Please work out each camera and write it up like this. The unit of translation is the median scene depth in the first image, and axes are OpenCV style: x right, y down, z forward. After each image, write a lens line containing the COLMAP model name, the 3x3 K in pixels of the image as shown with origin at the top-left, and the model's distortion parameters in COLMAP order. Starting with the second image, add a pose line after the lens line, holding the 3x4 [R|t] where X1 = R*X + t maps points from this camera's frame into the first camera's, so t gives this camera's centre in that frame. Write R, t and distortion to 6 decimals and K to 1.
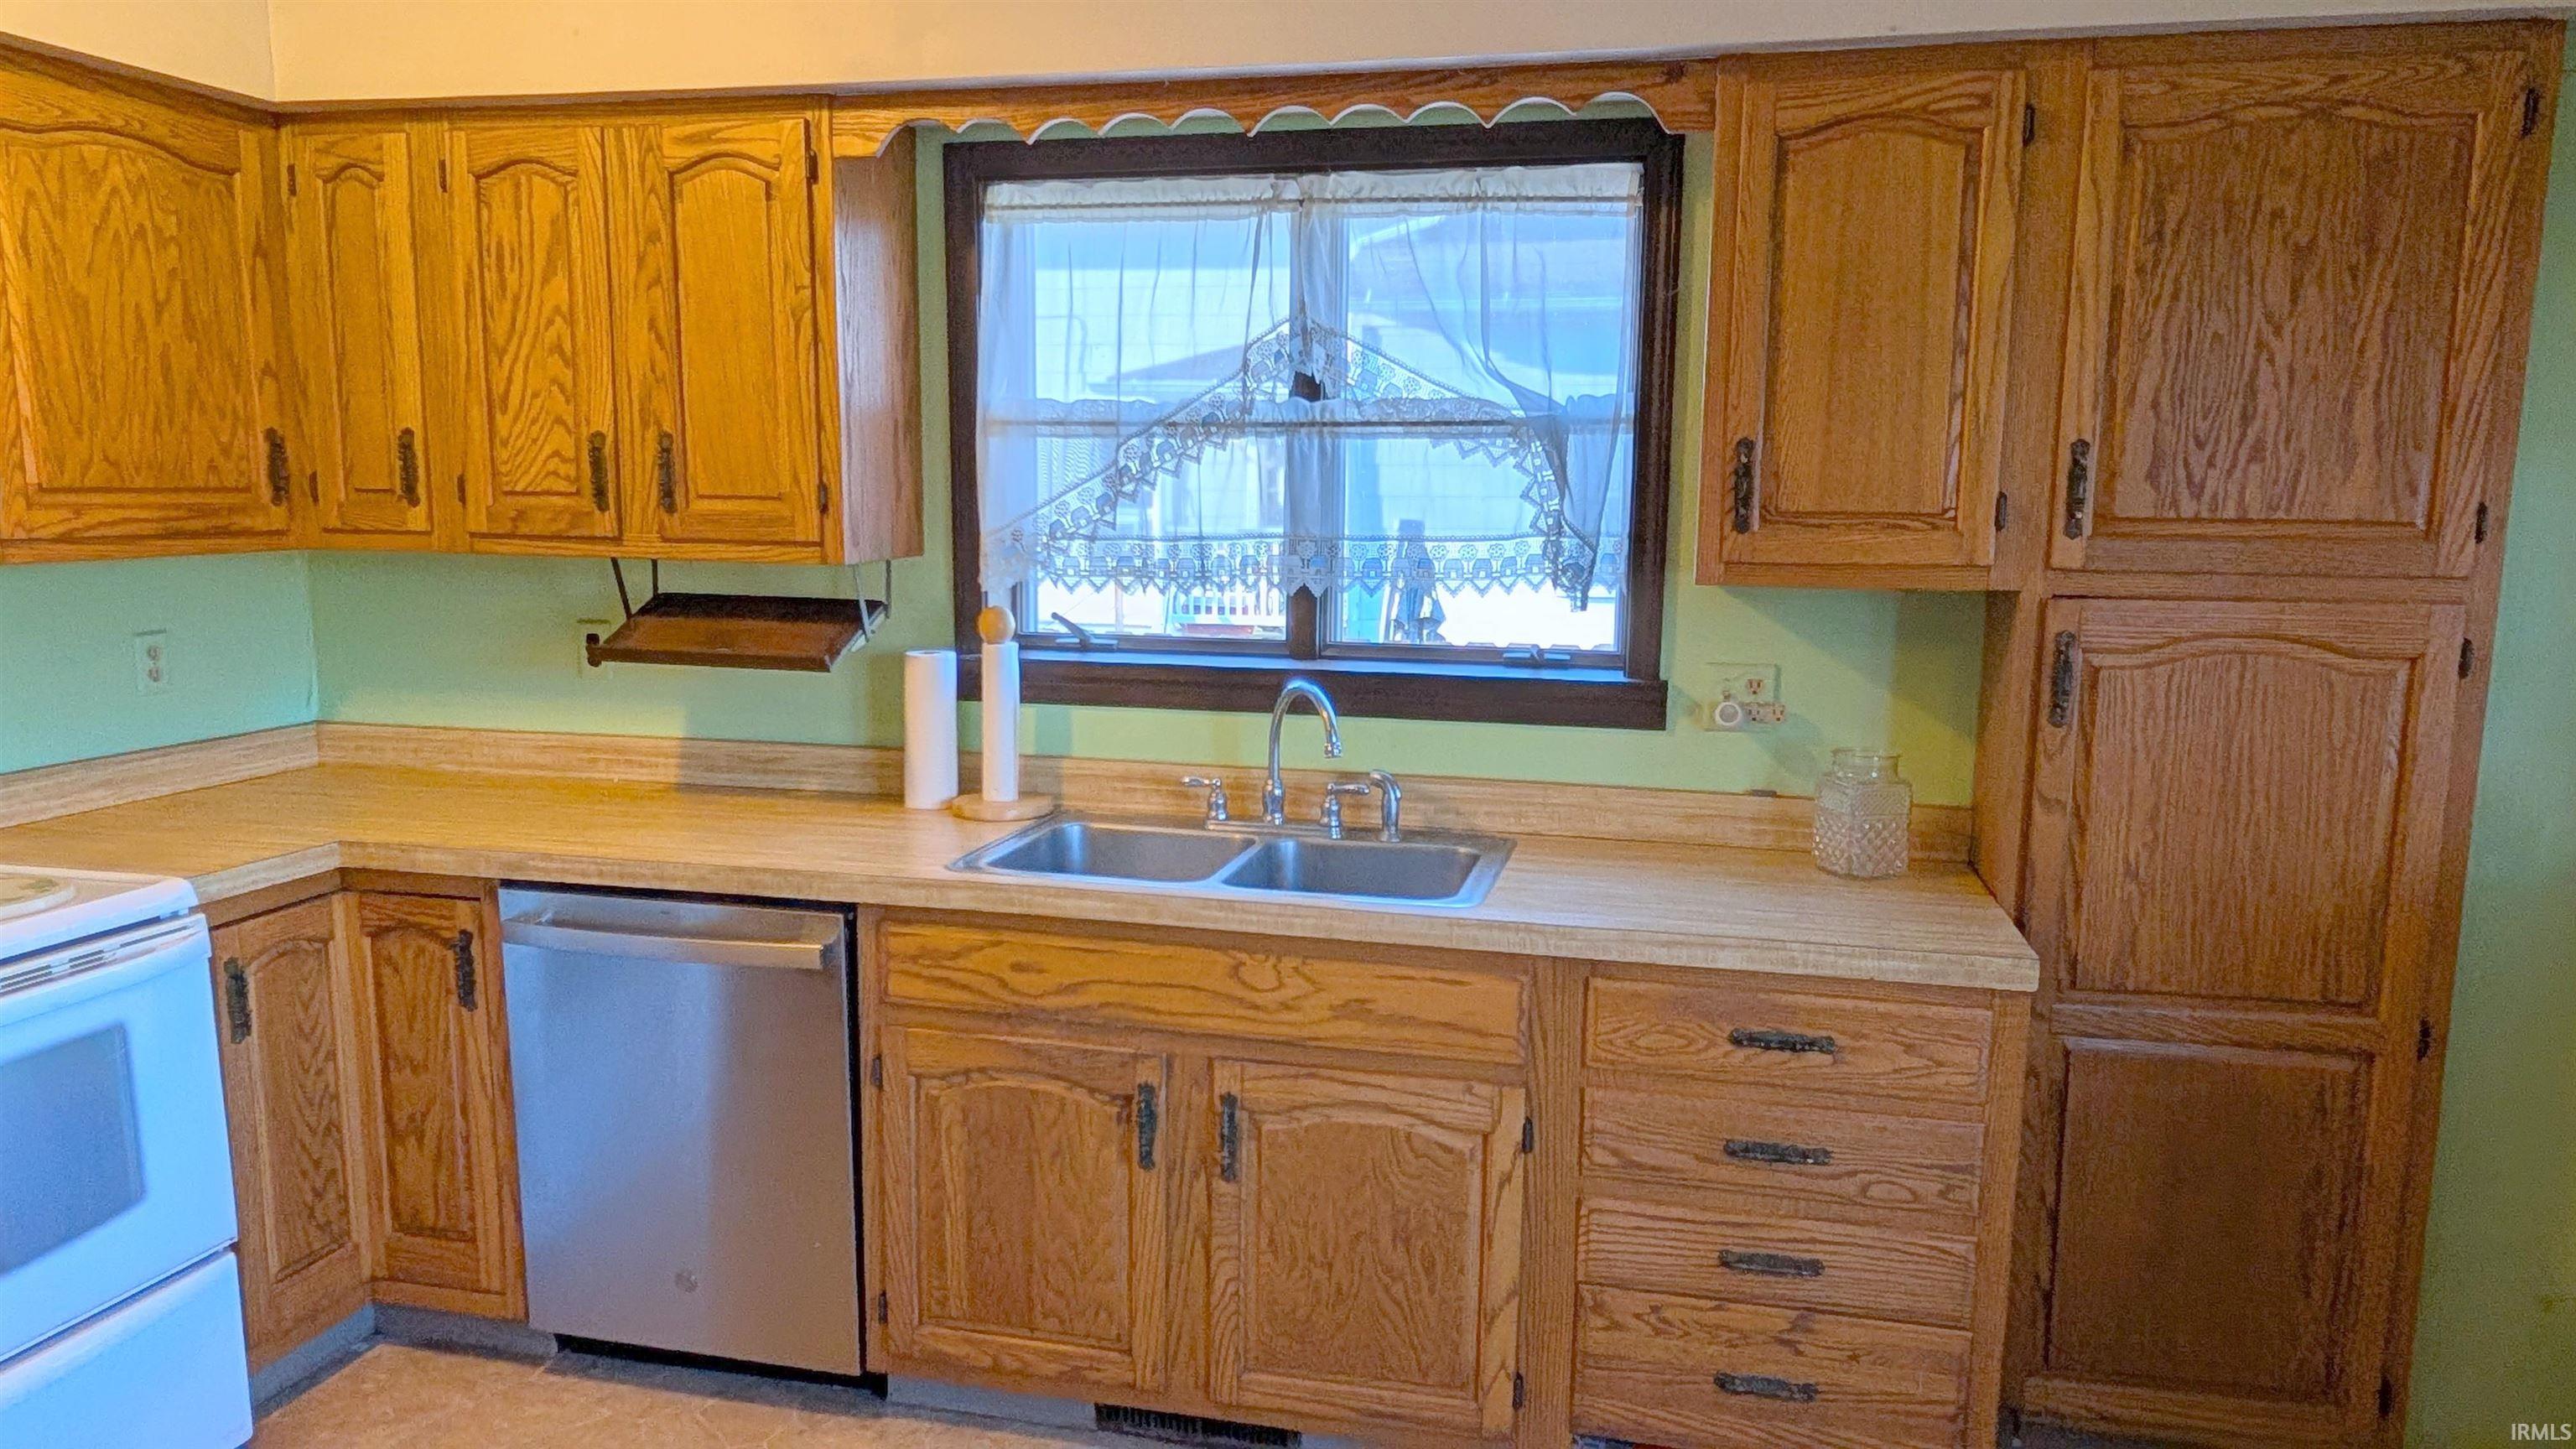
lens RADIAL K [[1691.1, 0, 1304.9], [0, 1691.1, 734.2], [0, 0, 1]] dist [-0.001098, 0.000636]
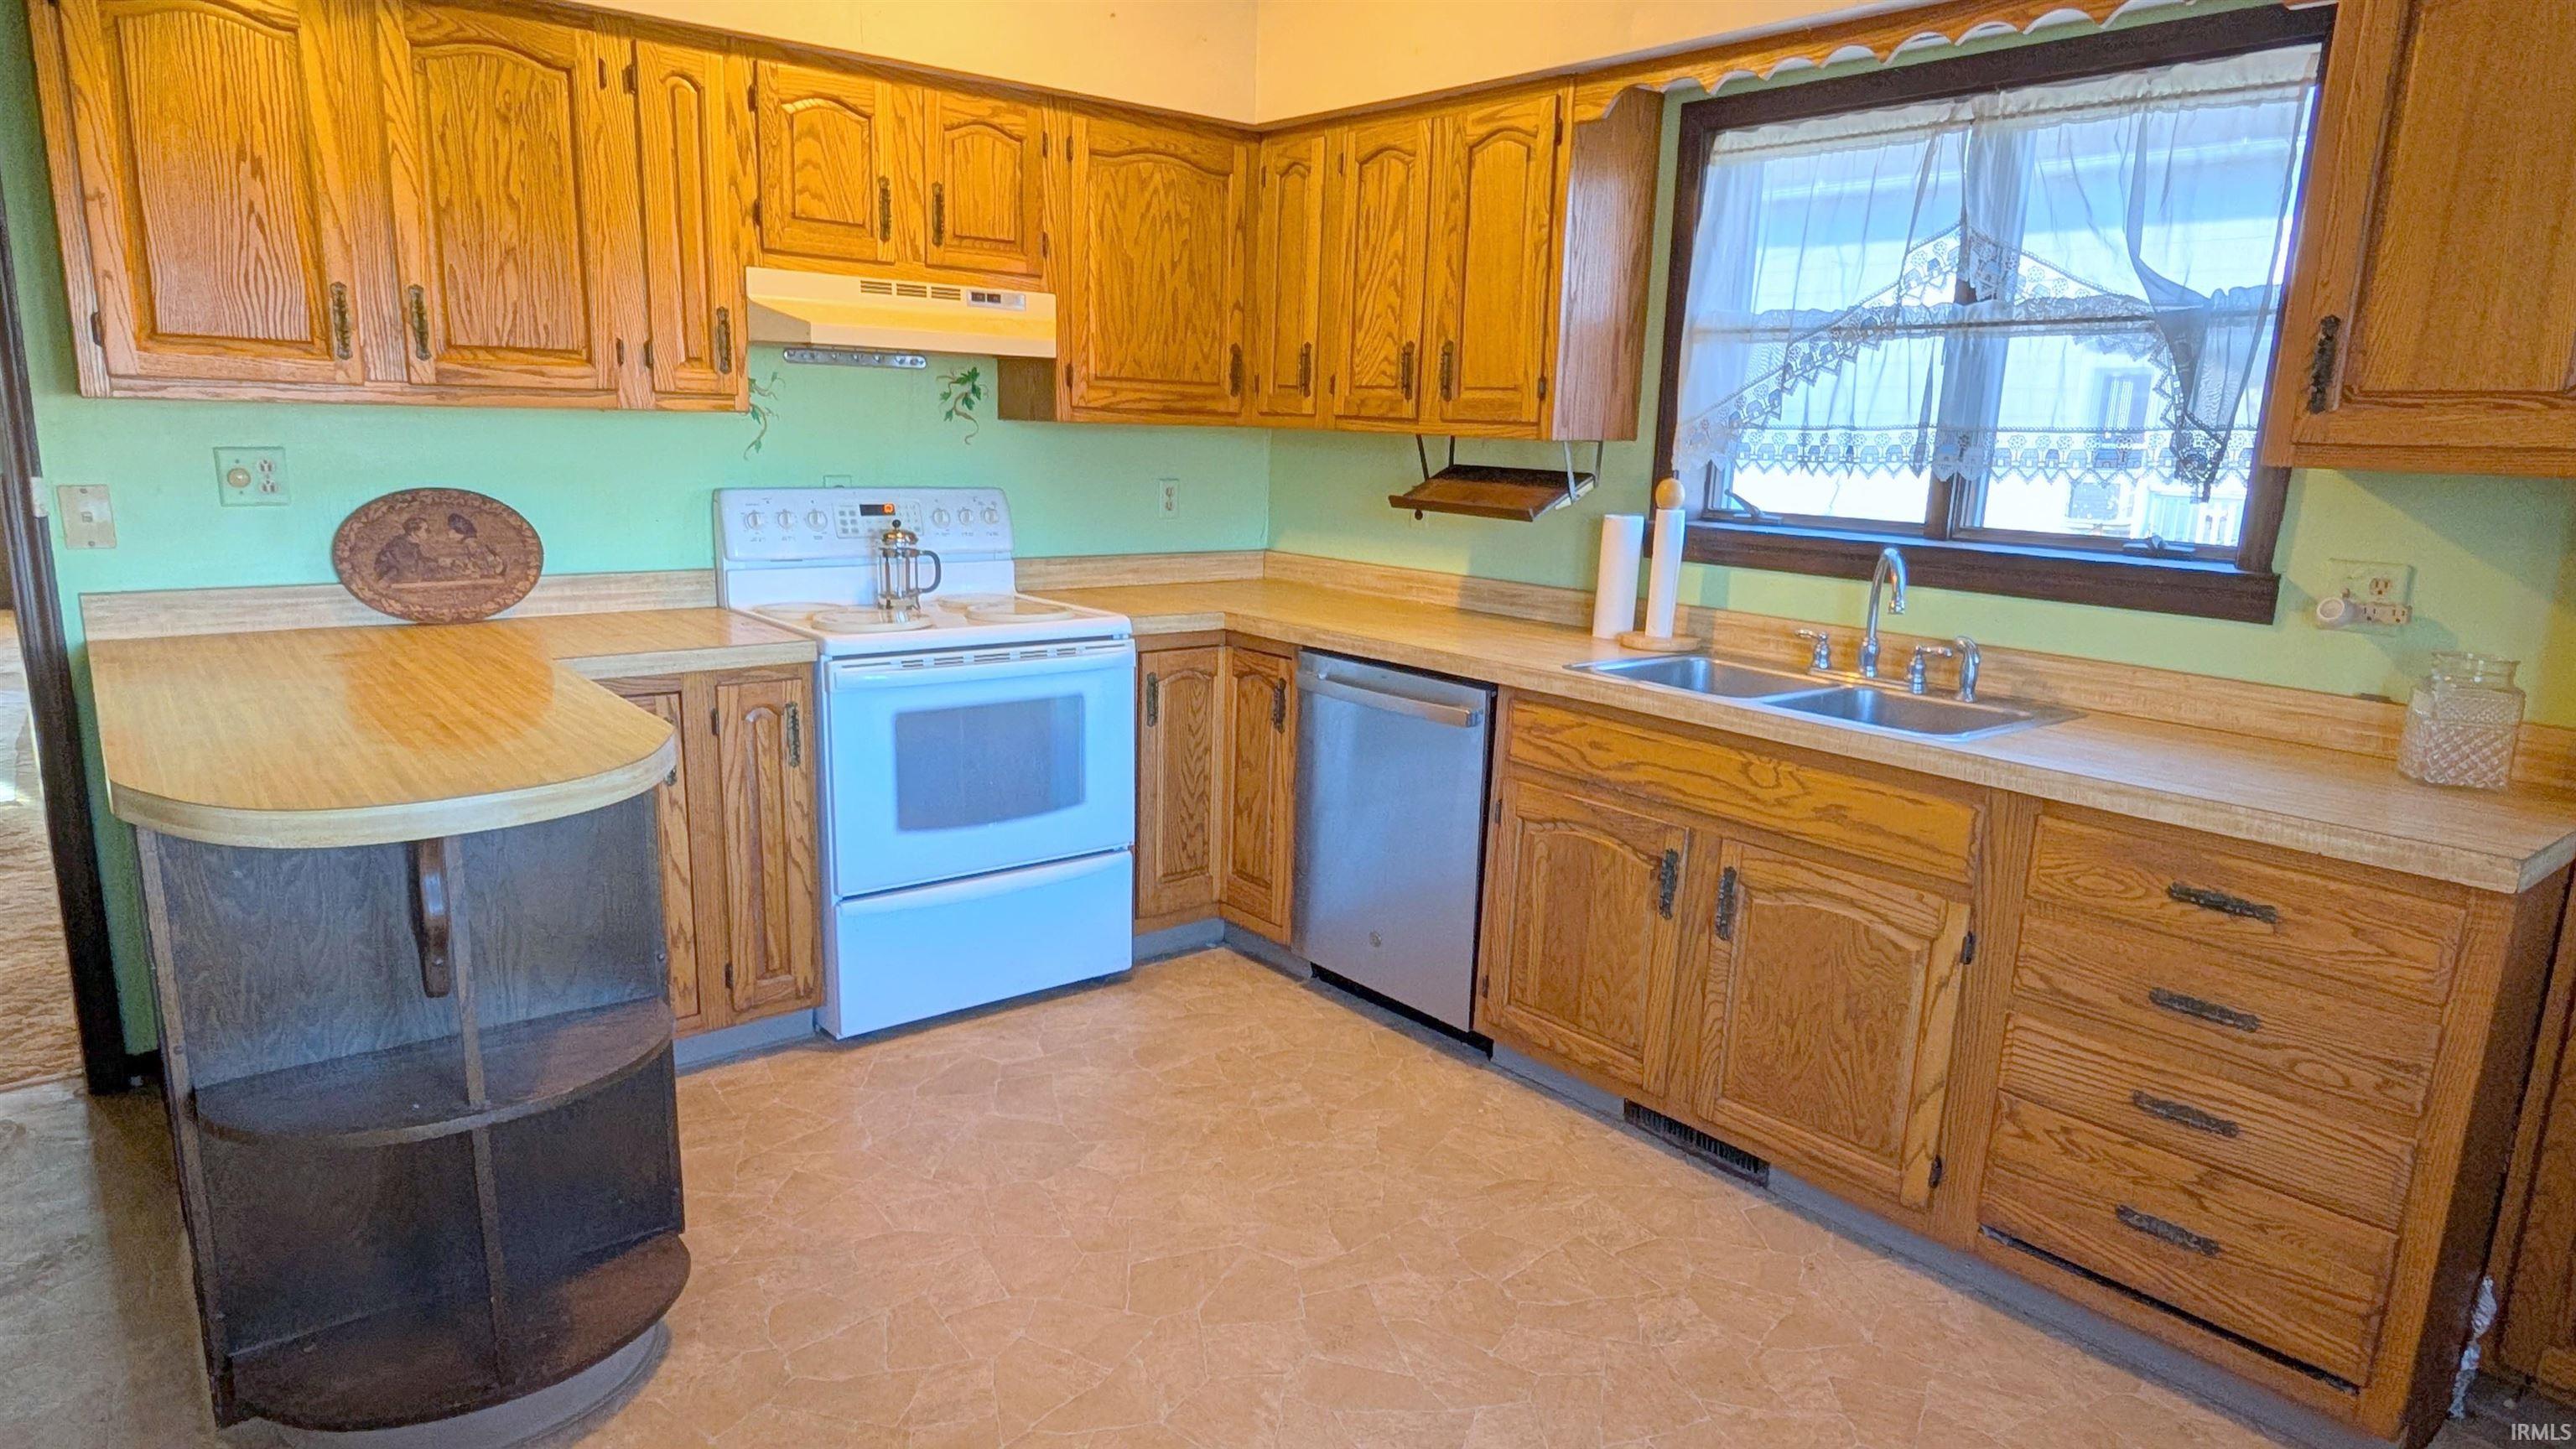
lens RADIAL K [[1498.5, 0, 1284.2], [0, 1498.5, 741.5], [0, 0, 1]] dist [0.001969, -0.003480]
pose [[0.793006, 0.140545, -0.592781, 0.294717], [-0.113464, 0.990073, 0.082951, 0.060596], [0.598555, 0.001478, 0.801081, -0.059365]]
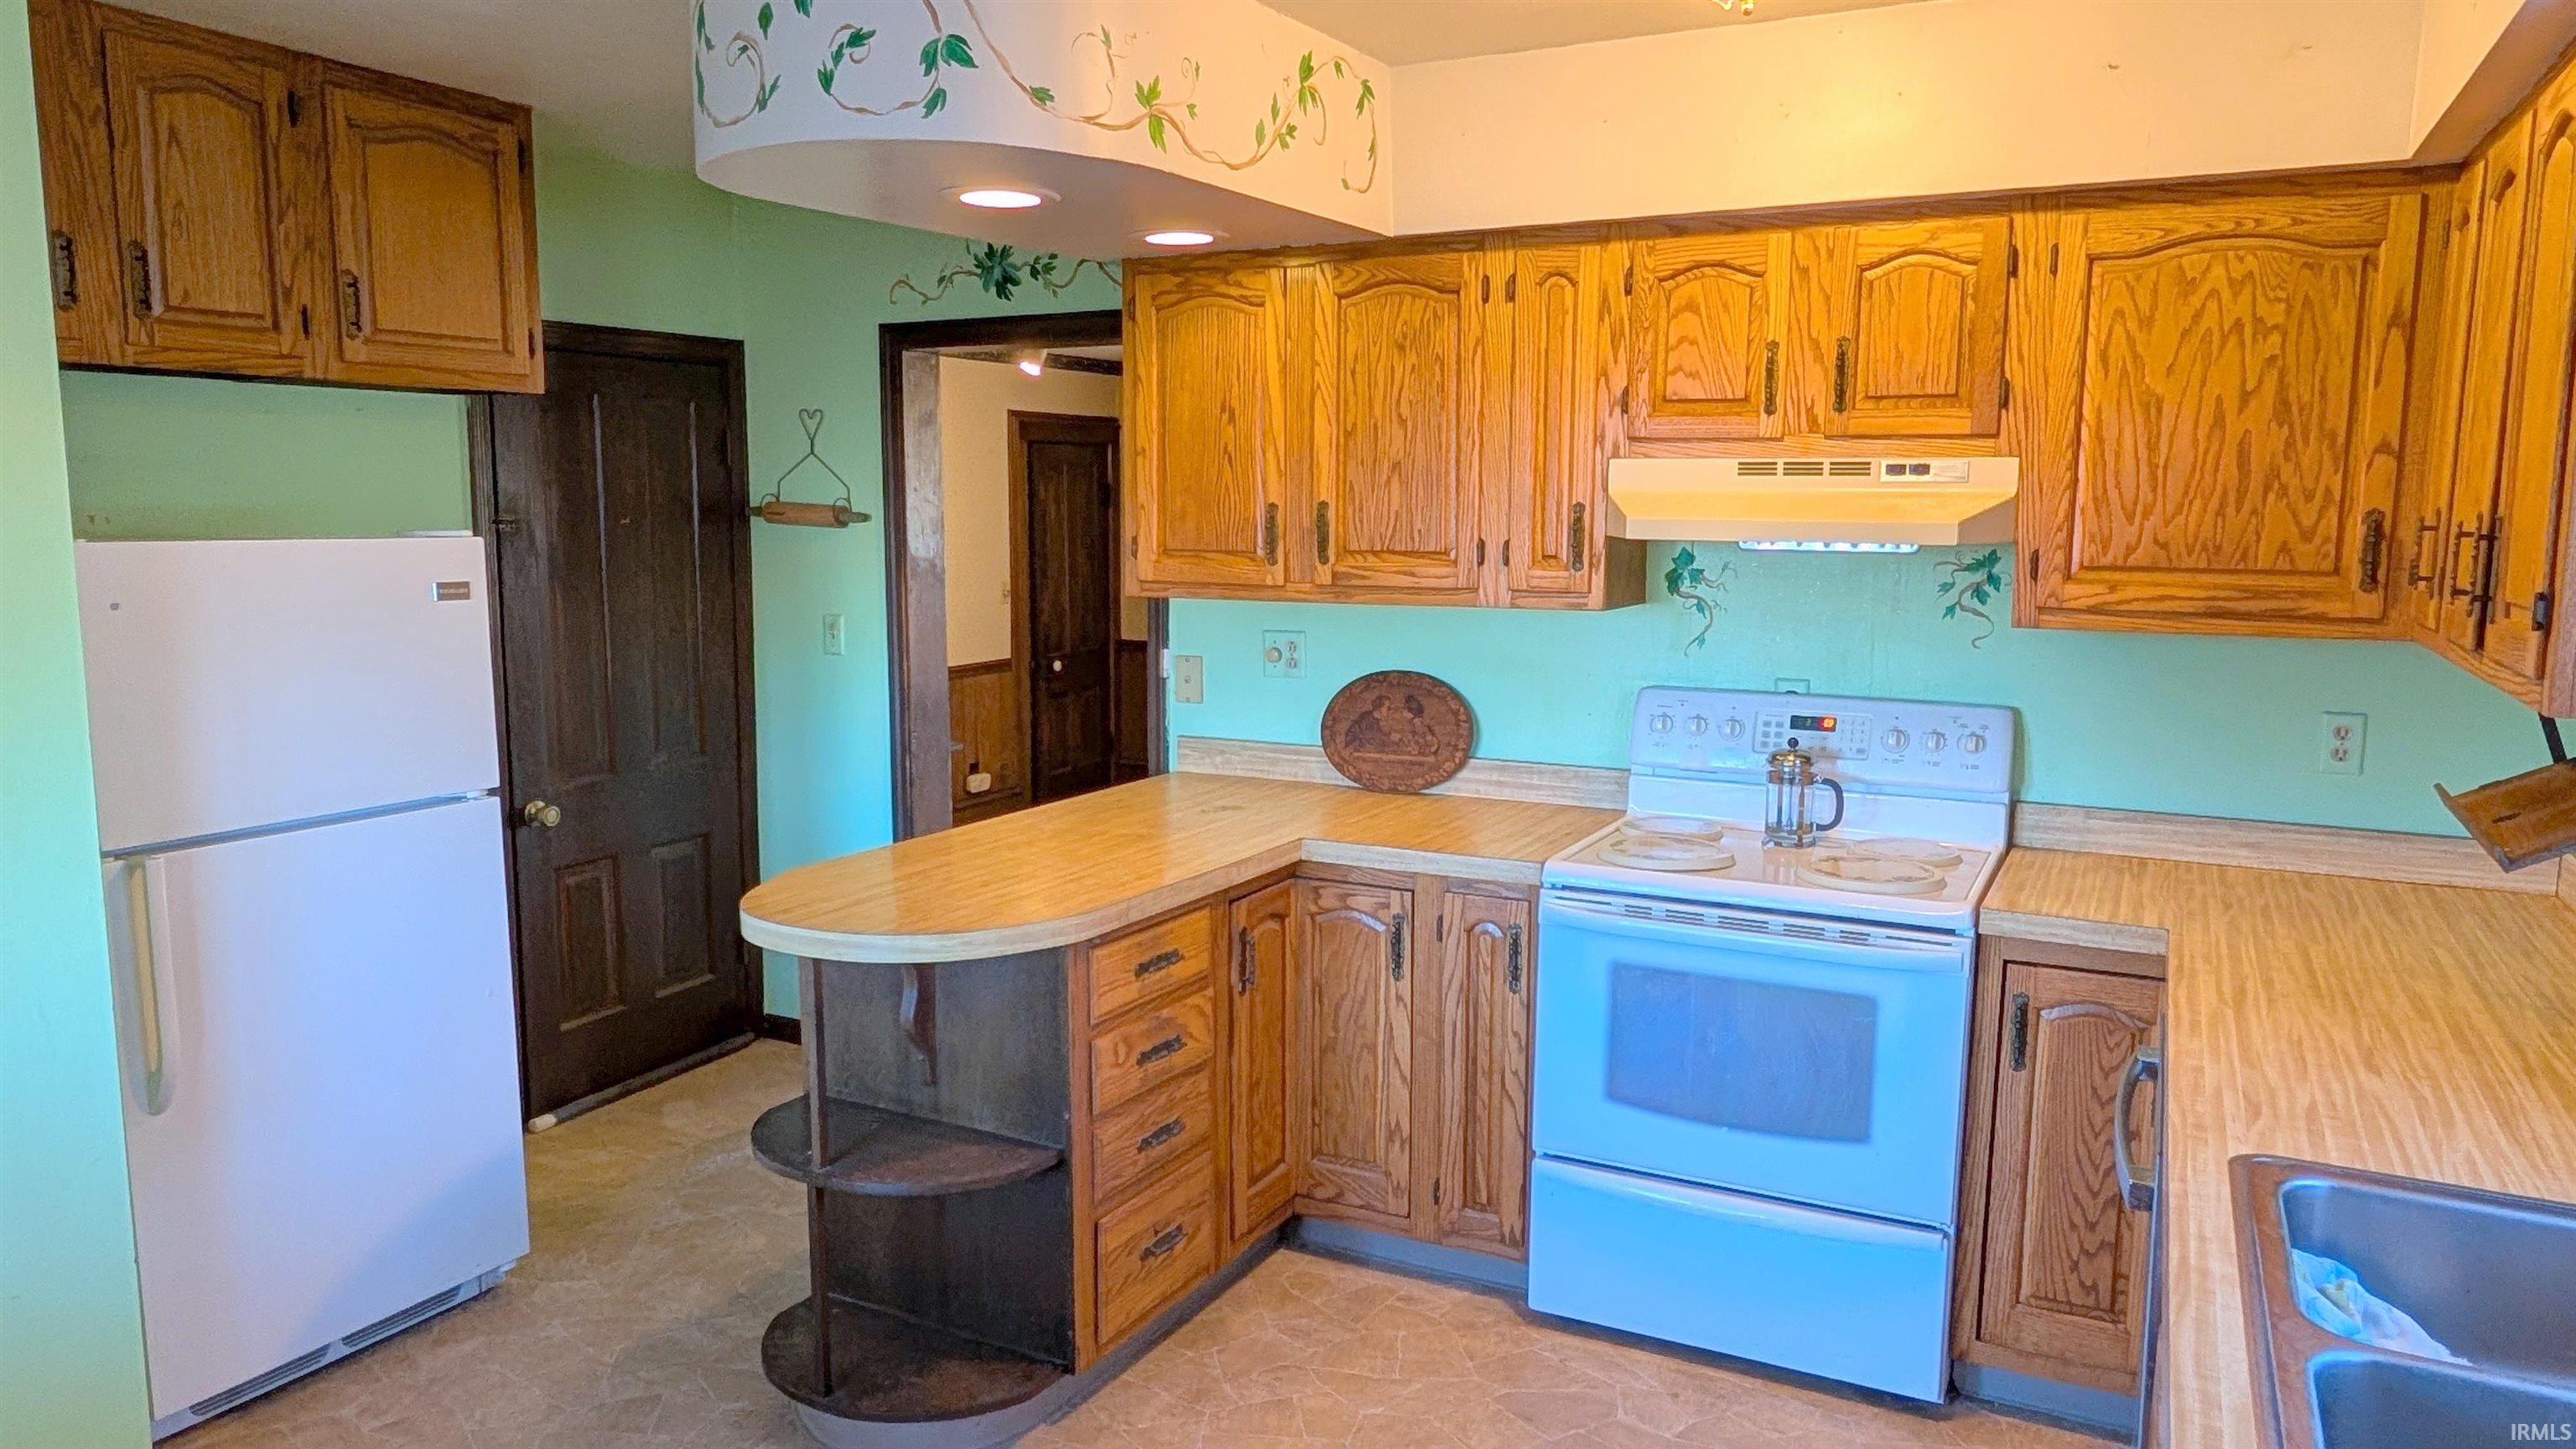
lens RADIAL K [[1691.1, 0, 1306.6], [0, 1691.1, 735.4], [0, 0, 1]] dist [-0.001098, 0.000636]
pose [[-0.234492, 0.123856, -0.964196, 0.478209], [-0.154446, 0.974506, 0.162742, -0.128875], [0.959771, 0.187078, -0.209384, 0.699020]]
